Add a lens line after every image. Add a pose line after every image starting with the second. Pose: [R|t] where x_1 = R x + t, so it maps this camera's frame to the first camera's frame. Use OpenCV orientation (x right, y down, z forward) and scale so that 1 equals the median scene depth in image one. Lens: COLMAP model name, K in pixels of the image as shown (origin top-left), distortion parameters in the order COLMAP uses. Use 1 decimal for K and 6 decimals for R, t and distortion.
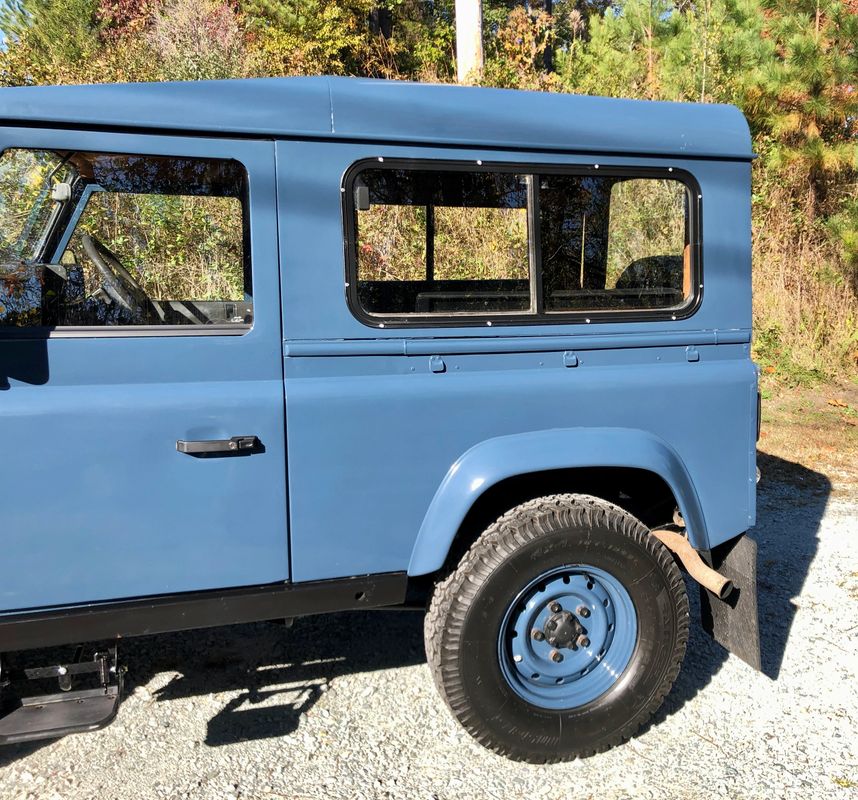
lens RADIAL K [[882.9, 0, 534.7], [0, 882.9, 390.4], [0, 0, 1]] dist [0.044989, -0.043442]
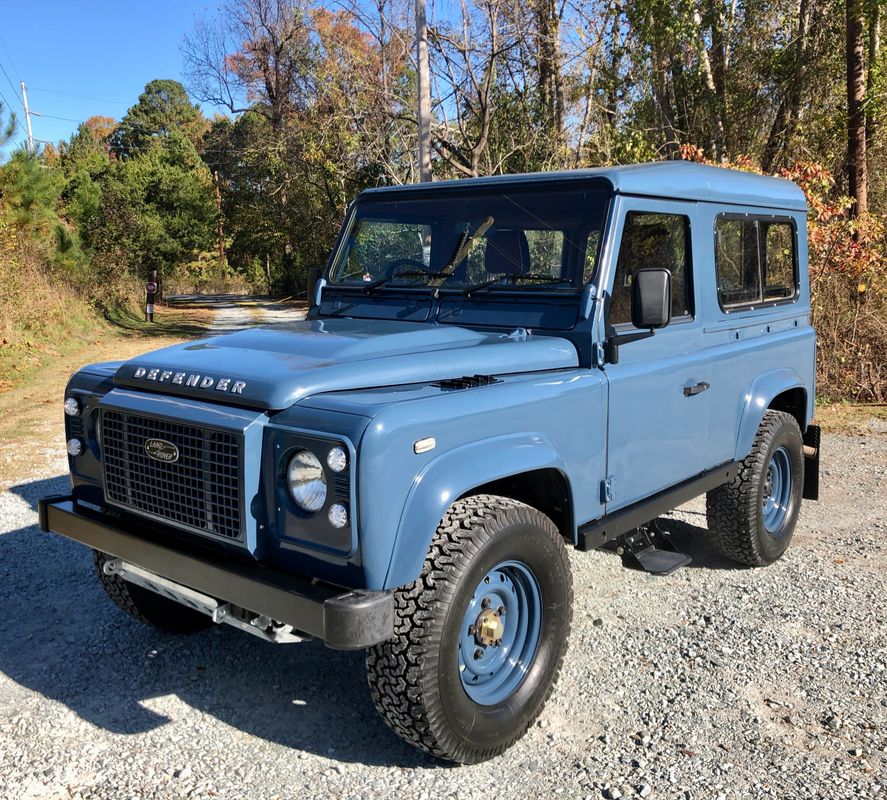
lens RADIAL K [[876.1, 0, 453.8], [0, 876.1, 399.0], [0, 0, 1]] dist [0.015922, -0.023117]
pose [[0.848484, -0.095807, 0.520477, -1.277412], [0.085467, 0.995374, 0.043896, -0.023507], [-0.522275, 0.007239, 0.852747, -0.129222]]
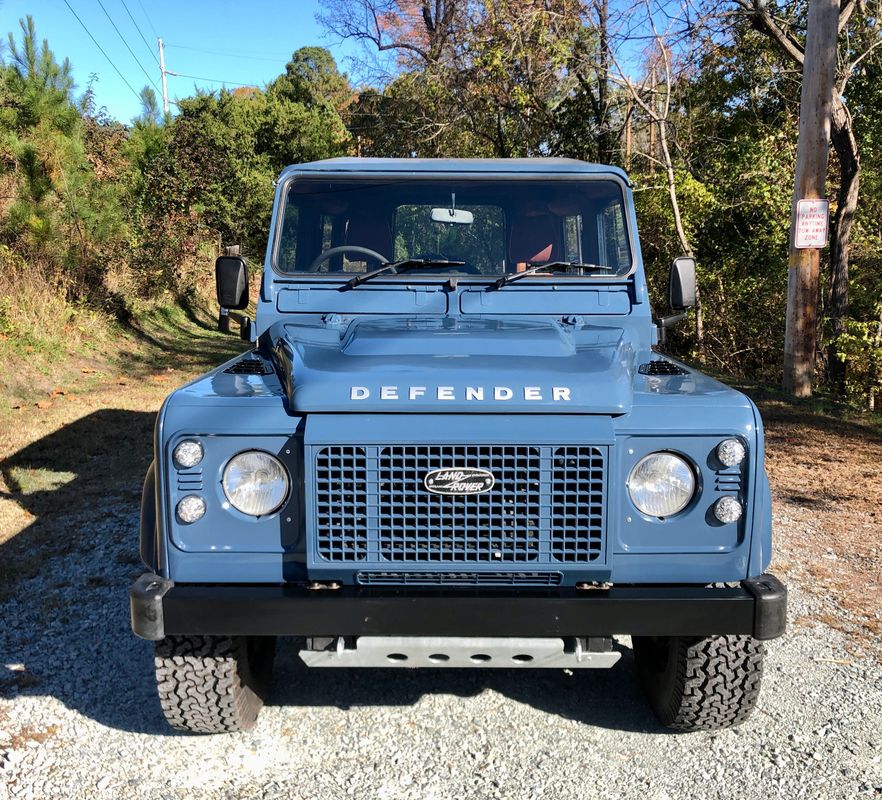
lens RADIAL K [[876.5, 0, 437.4], [0, 876.5, 379.7], [0, 0, 1]] dist [0.070149, -0.027099]
pose [[0.324776, -0.153179, 0.933304, -1.779060], [0.132736, 0.984413, 0.115377, -0.135663], [-0.936430, 0.086412, 0.340046, 0.593173]]
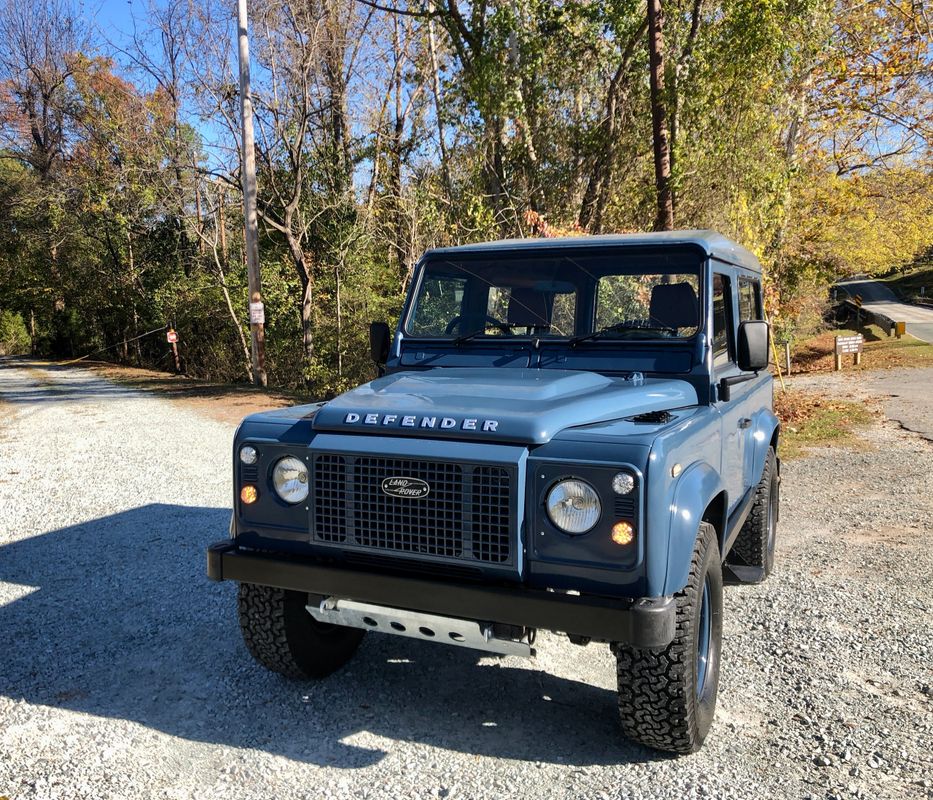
lens RADIAL K [[885.6, 0, 440.3], [0, 885.6, 403.3], [0, 0, 1]] dist [0.023174, 0.003987]
pose [[0.695900, -0.080448, 0.713619, -1.753639], [0.108577, 0.994069, 0.006183, -0.053127], [-0.709883, 0.073179, 0.700507, 0.092080]]
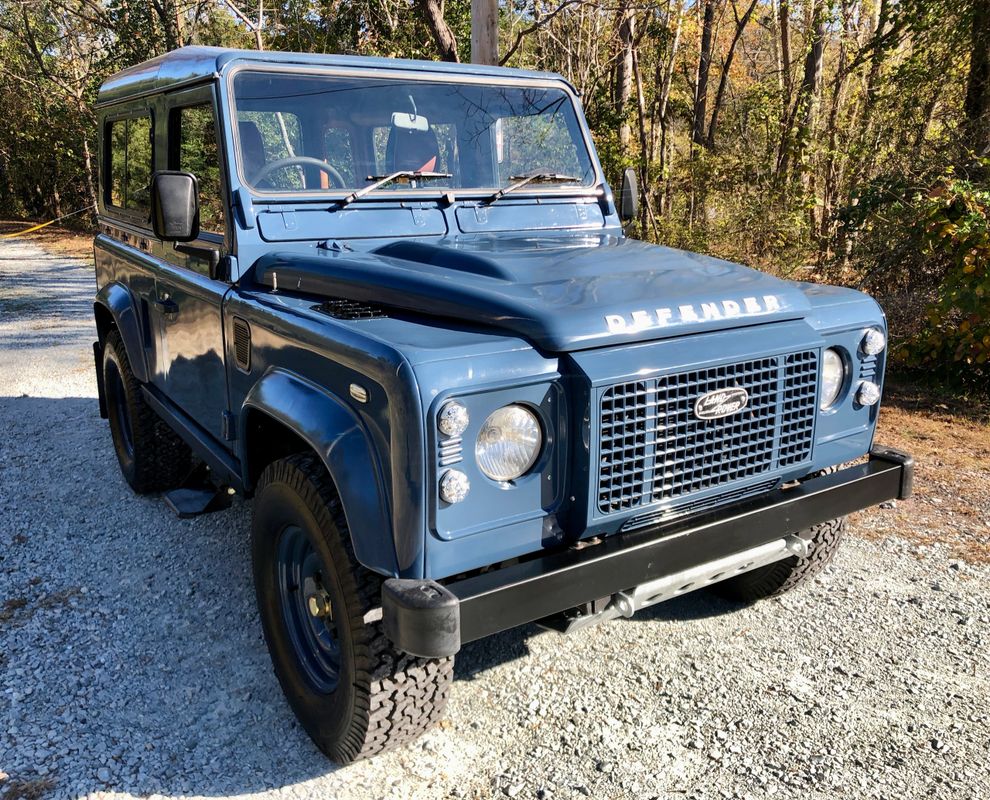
lens RADIAL K [[875.4, 0, 485.6], [0, 875.4, 383.4], [0, 0, 1]] dist [0.042136, -0.005841]
pose [[-0.239576, -0.246247, 0.939130, -1.704222], [0.135985, 0.949254, 0.283592, -0.208393], [-0.961307, 0.195650, -0.193933, 1.183018]]
